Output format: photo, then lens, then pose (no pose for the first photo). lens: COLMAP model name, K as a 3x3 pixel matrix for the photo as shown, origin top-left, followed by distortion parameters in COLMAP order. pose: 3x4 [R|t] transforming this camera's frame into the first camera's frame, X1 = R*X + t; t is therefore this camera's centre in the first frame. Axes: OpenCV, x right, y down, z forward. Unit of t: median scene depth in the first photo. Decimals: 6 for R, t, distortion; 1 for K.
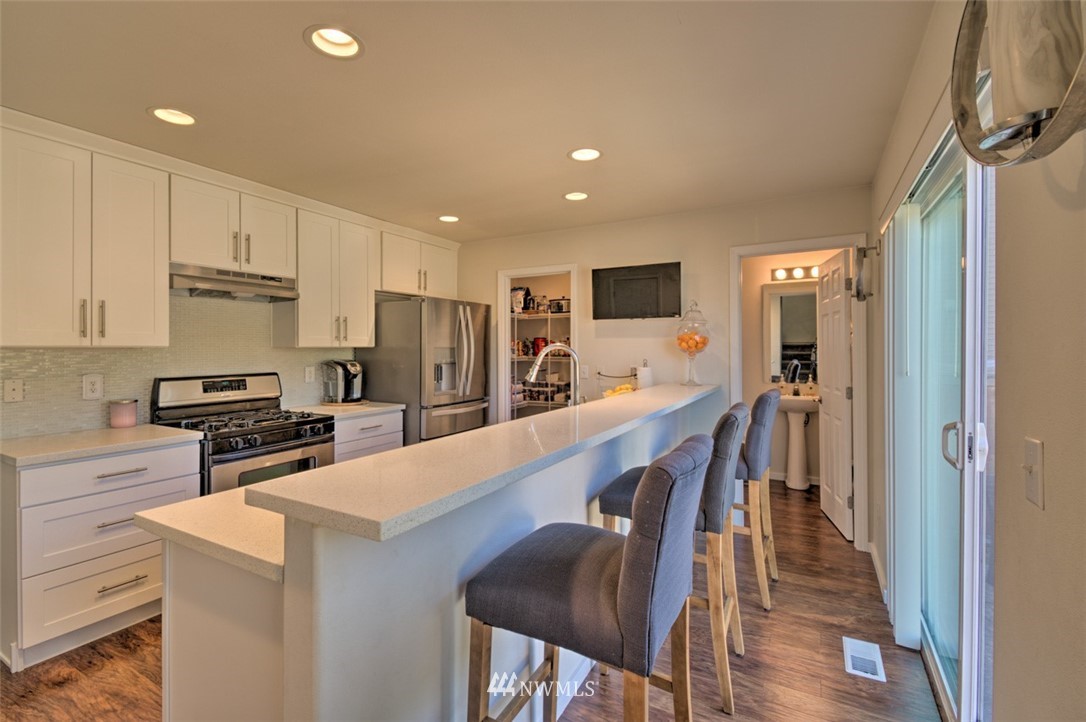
lens RADIAL K [[487.7, 0, 547.4], [0, 487.7, 356.2], [0, 0, 1]] dist [0.031958, -0.007137]
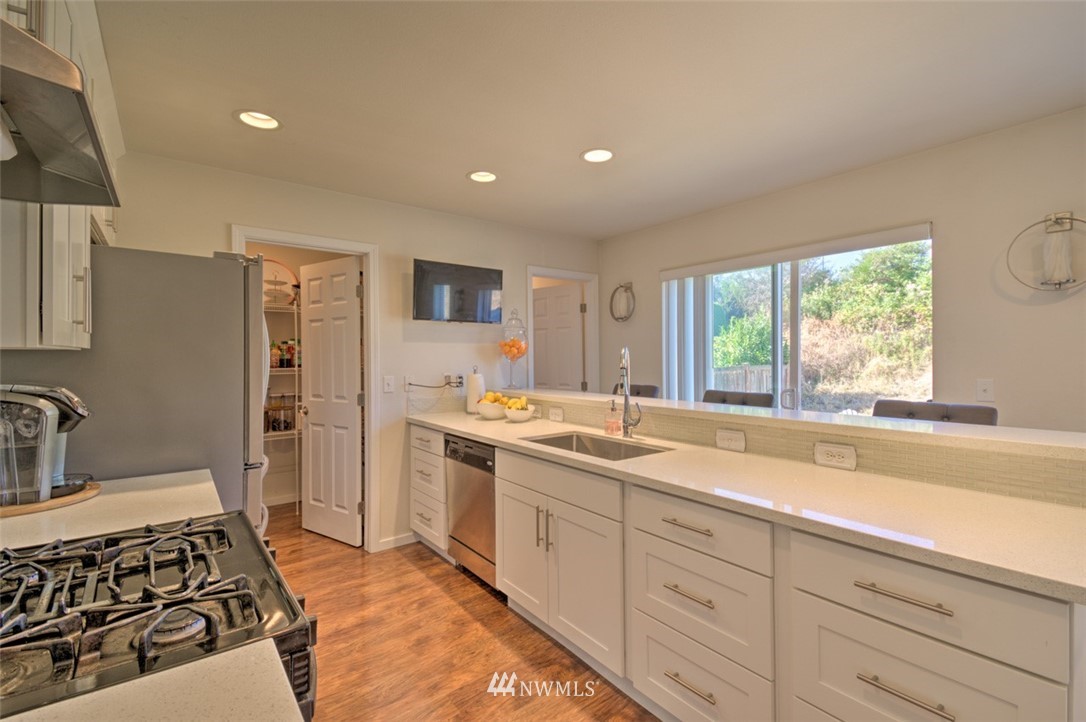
lens RADIAL K [[487.7, 0, 546.0], [0, 487.7, 359.8], [0, 0, 1]] dist [0.031958, -0.007137]
pose [[0.393512, -0.010968, 0.919254, -0.703135], [0.019203, 0.999809, 0.003709, -0.006301], [-0.919119, 0.016193, 0.393648, 0.561426]]
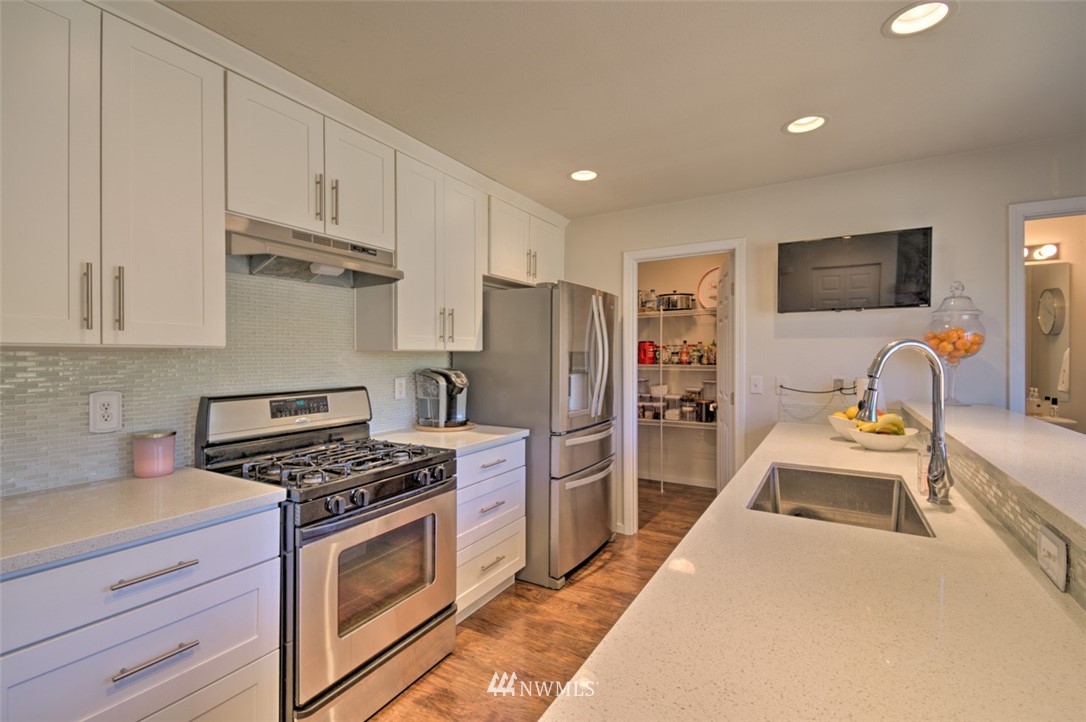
lens RADIAL K [[487.7, 0, 553.9], [0, 487.7, 366.9], [0, 0, 1]] dist [0.031958, -0.007137]
pose [[0.999853, -0.000635, -0.017123, -0.275828], [0.000715, 0.999989, 0.004658, 0.002282], [0.017120, -0.004669, 0.999843, 0.312550]]
